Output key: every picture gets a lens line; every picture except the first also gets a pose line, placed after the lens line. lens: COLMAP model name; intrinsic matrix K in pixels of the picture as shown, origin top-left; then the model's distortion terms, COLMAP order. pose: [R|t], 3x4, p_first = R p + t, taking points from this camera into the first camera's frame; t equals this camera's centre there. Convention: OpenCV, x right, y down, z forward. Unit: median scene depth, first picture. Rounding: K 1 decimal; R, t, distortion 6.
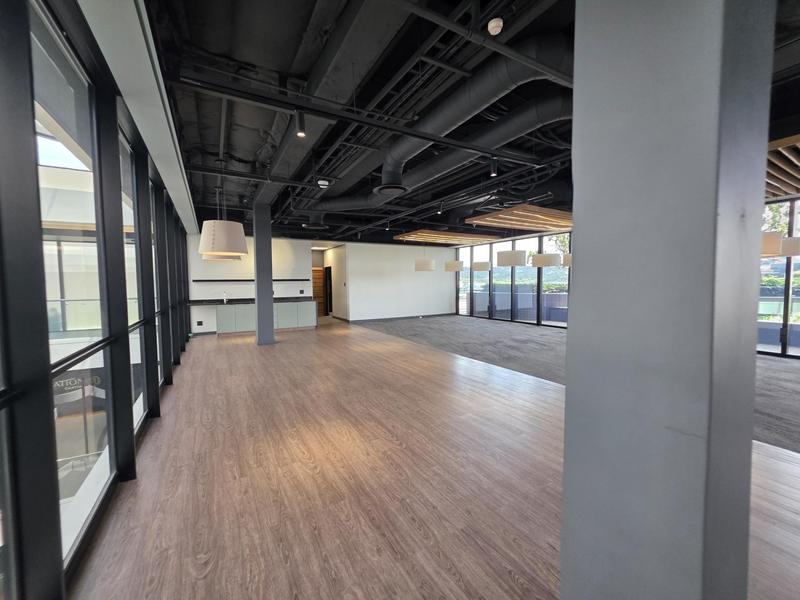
lens RADIAL K [[320.5, 0, 402.0], [0, 320.5, 298.4], [0, 0, 1]] dist [0.004640, -0.000638]
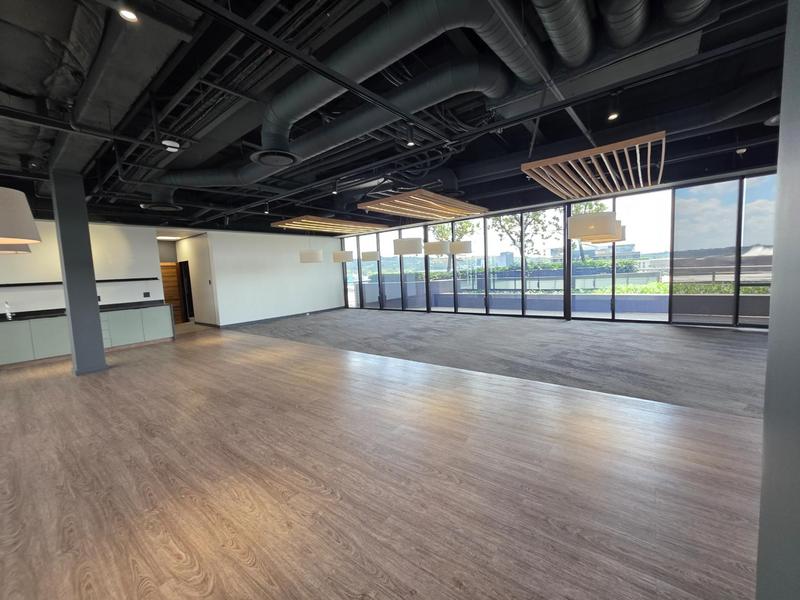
lens RADIAL K [[320.5, 0, 398.9], [0, 320.5, 296.7], [0, 0, 1]] dist [0.004640, -0.000638]
pose [[0.932021, -0.067156, 0.356127, -0.046935], [0.060634, 0.997725, 0.029458, -0.003528], [-0.357295, -0.005861, 0.933973, 0.130614]]
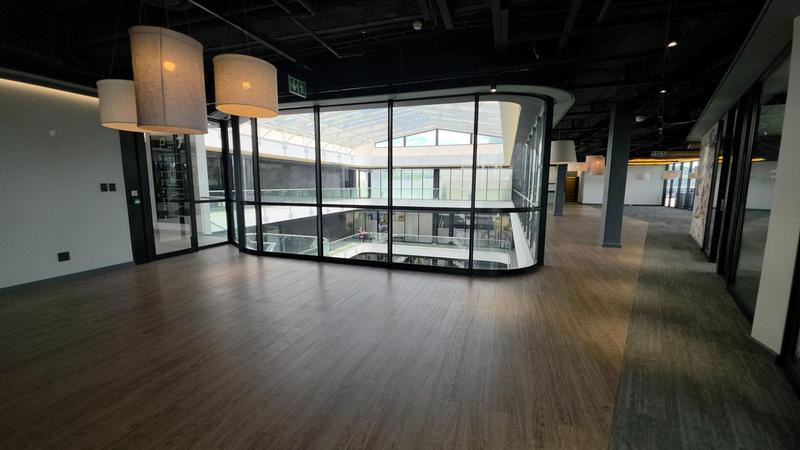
lens RADIAL K [[315.9, 0, 400.3], [0, 315.9, 223.1], [0, 0, 1]] dist [-0.003383, -0.002666]
pose [[0.644897, 0.101235, -0.757535, 1.210819], [-0.051359, 0.994688, 0.089205, 0.145064], [0.762542, -0.018622, 0.646671, -2.366765]]
